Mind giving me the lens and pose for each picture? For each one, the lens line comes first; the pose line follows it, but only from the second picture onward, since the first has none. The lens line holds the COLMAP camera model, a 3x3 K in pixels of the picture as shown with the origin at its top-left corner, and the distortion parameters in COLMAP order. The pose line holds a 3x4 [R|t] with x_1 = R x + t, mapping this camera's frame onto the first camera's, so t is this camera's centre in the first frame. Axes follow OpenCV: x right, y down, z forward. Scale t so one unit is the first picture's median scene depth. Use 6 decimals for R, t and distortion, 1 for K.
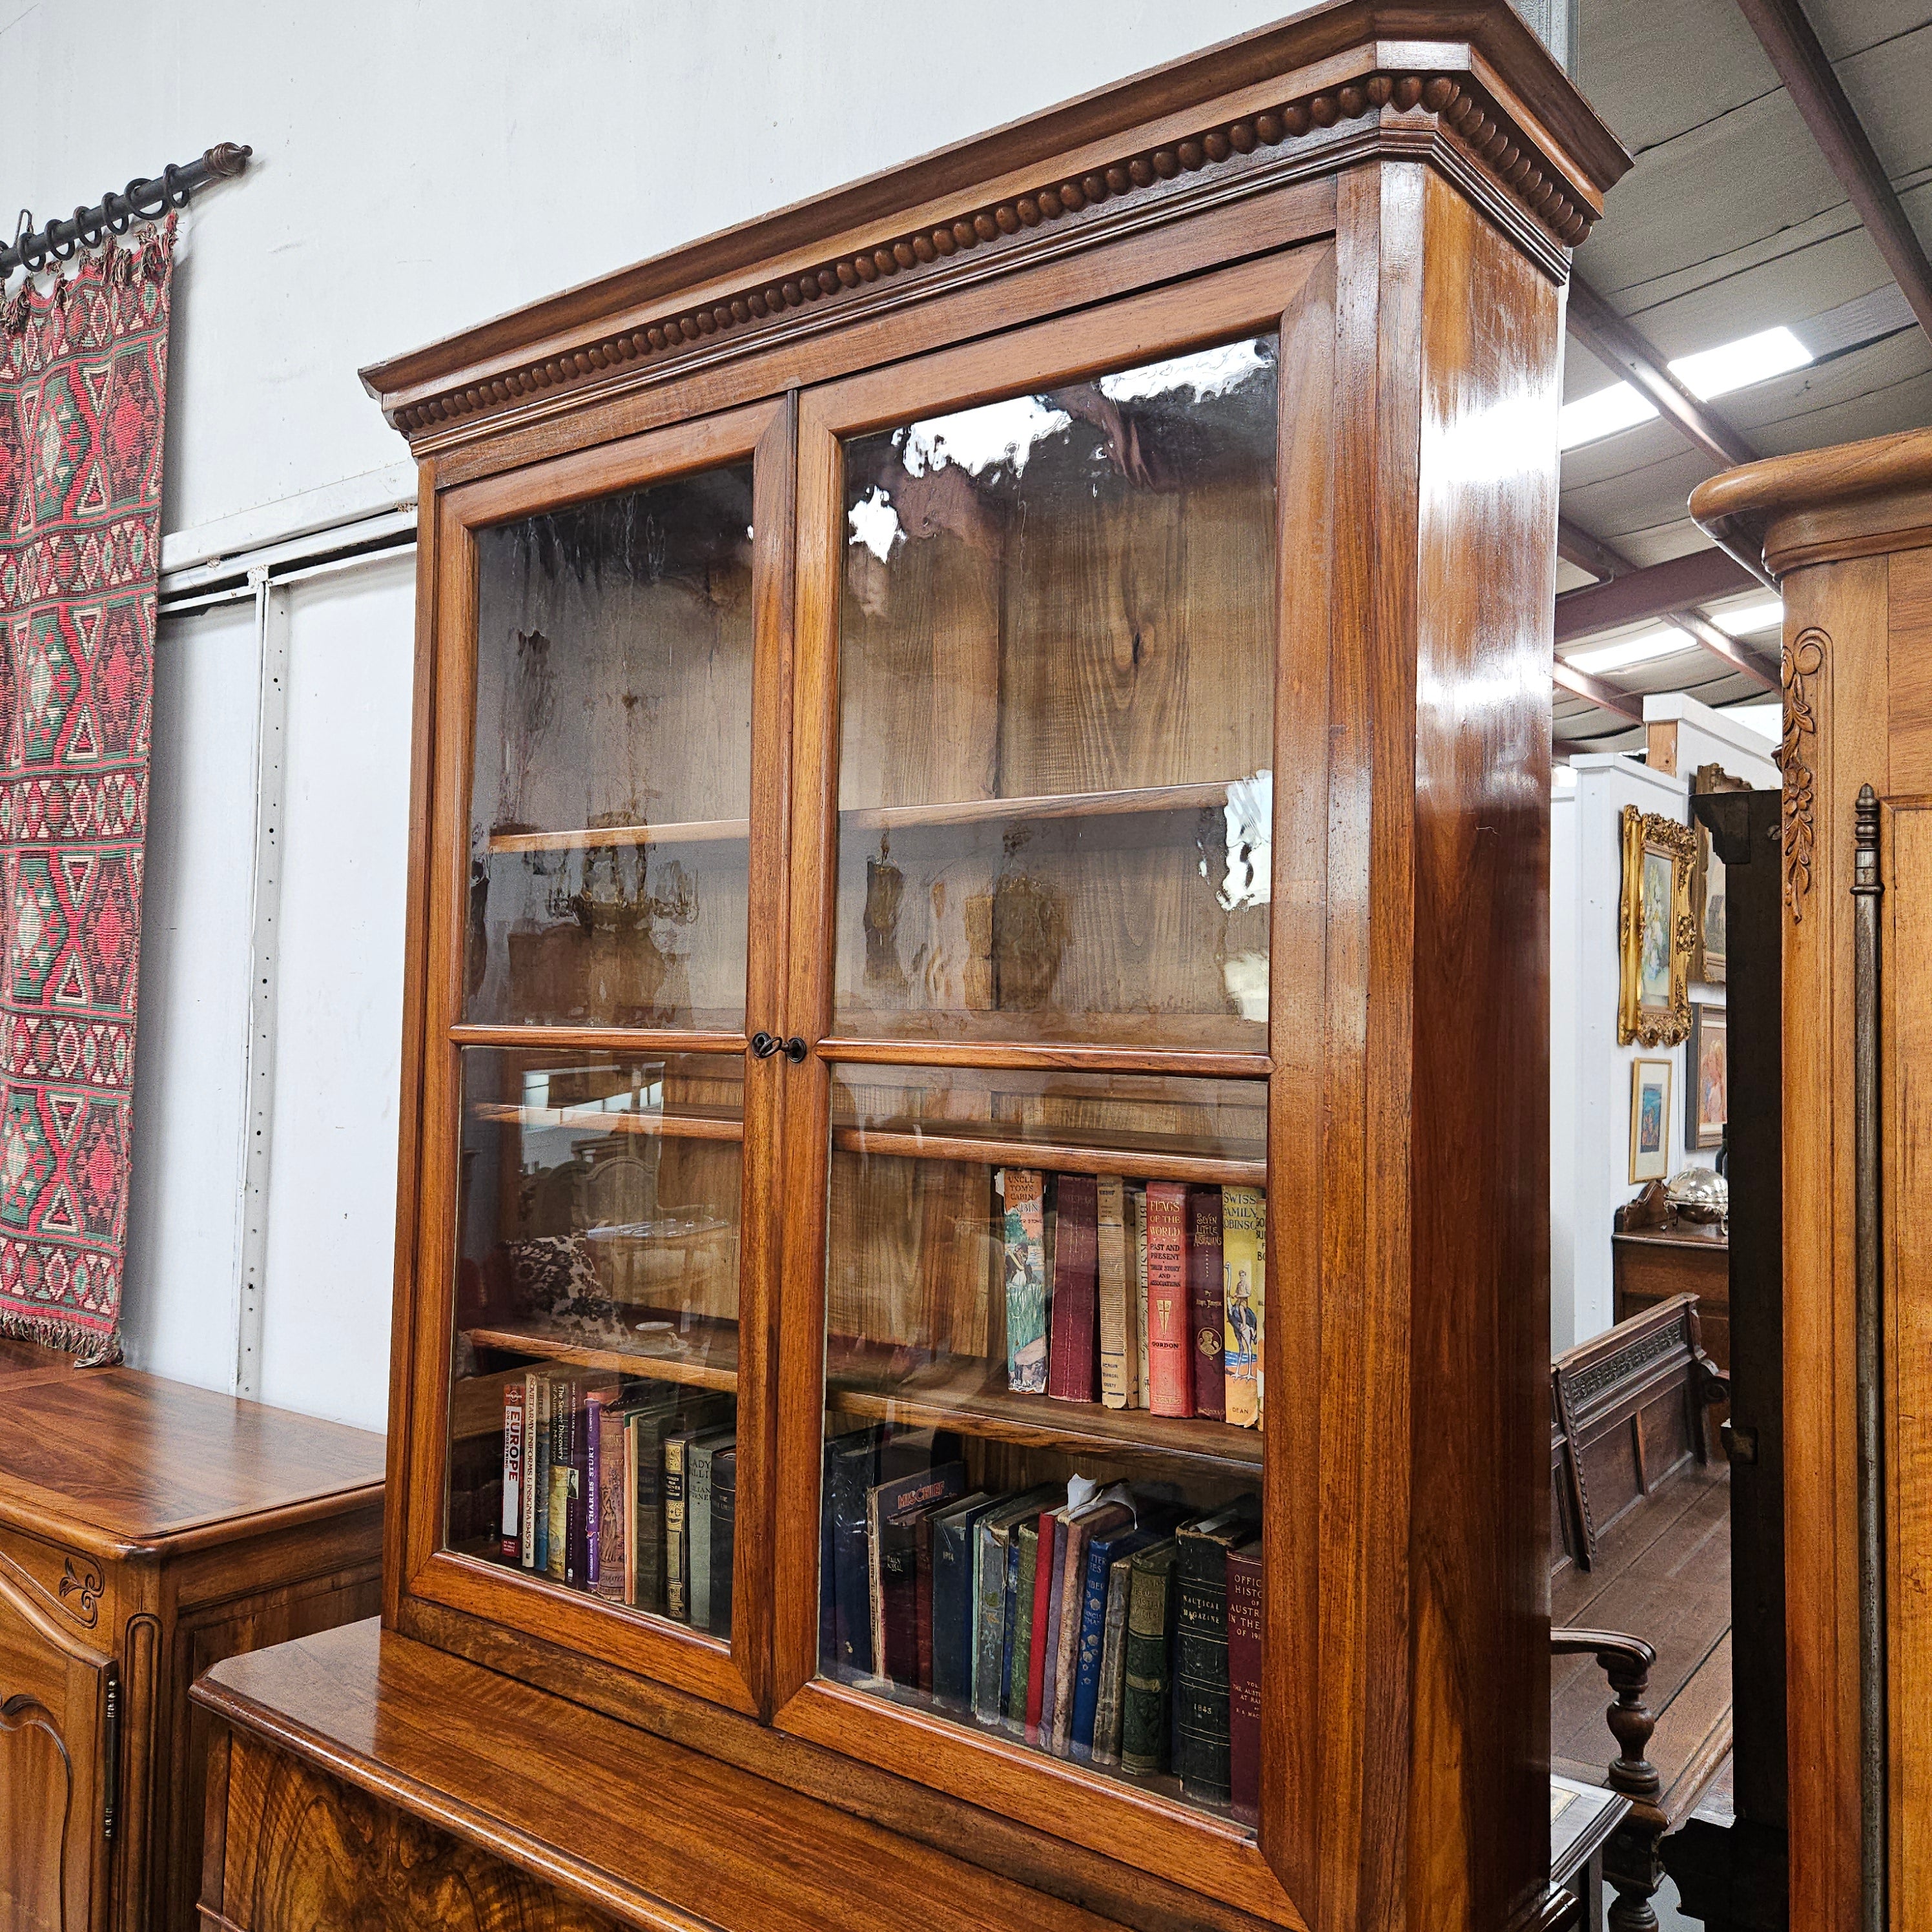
lens RADIAL K [[1728.3, 0, 958.4], [0, 1728.3, 949.7], [0, 0, 1]] dist [0.081743, -0.088724]
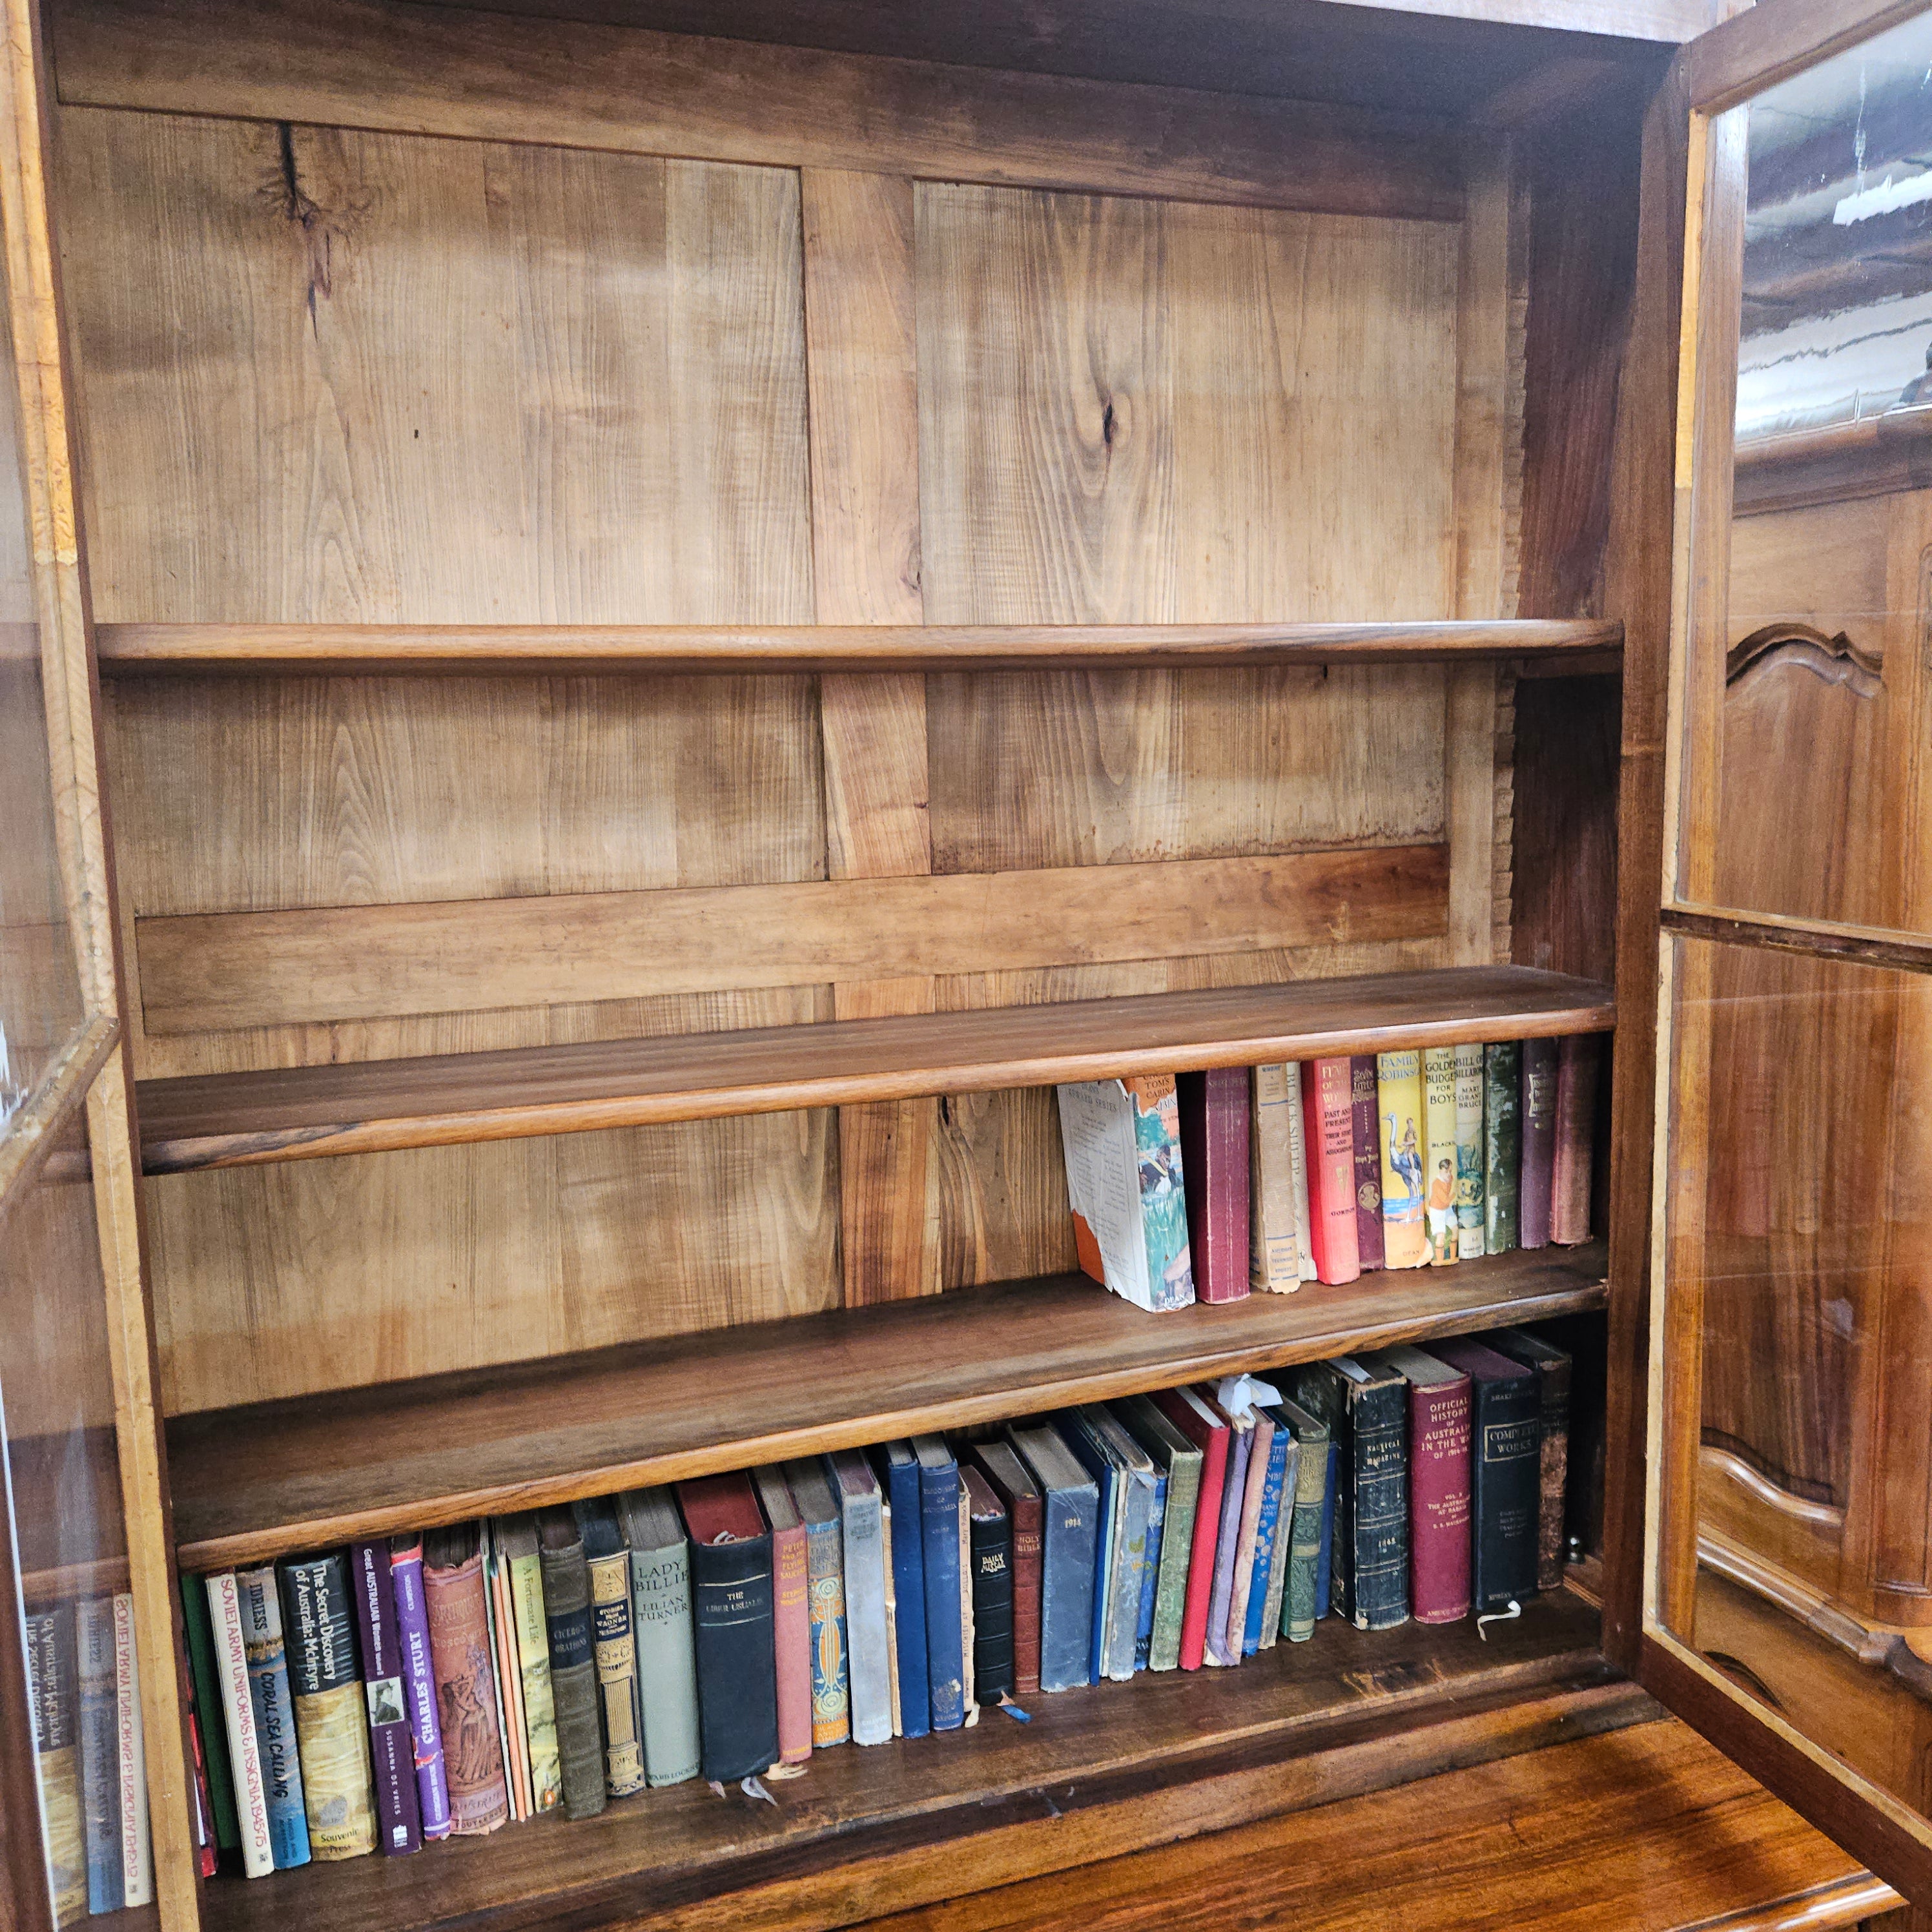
lens RADIAL K [[1728.3, 0, 940.3], [0, 1728.3, 967.0], [0, 0, 1]] dist [0.081743, -0.088724]
pose [[0.531153, -0.148238, 0.834207, -0.704288], [0.004708, 0.985077, 0.172050, -0.063645], [-0.847263, -0.087458, 0.523924, 0.634864]]
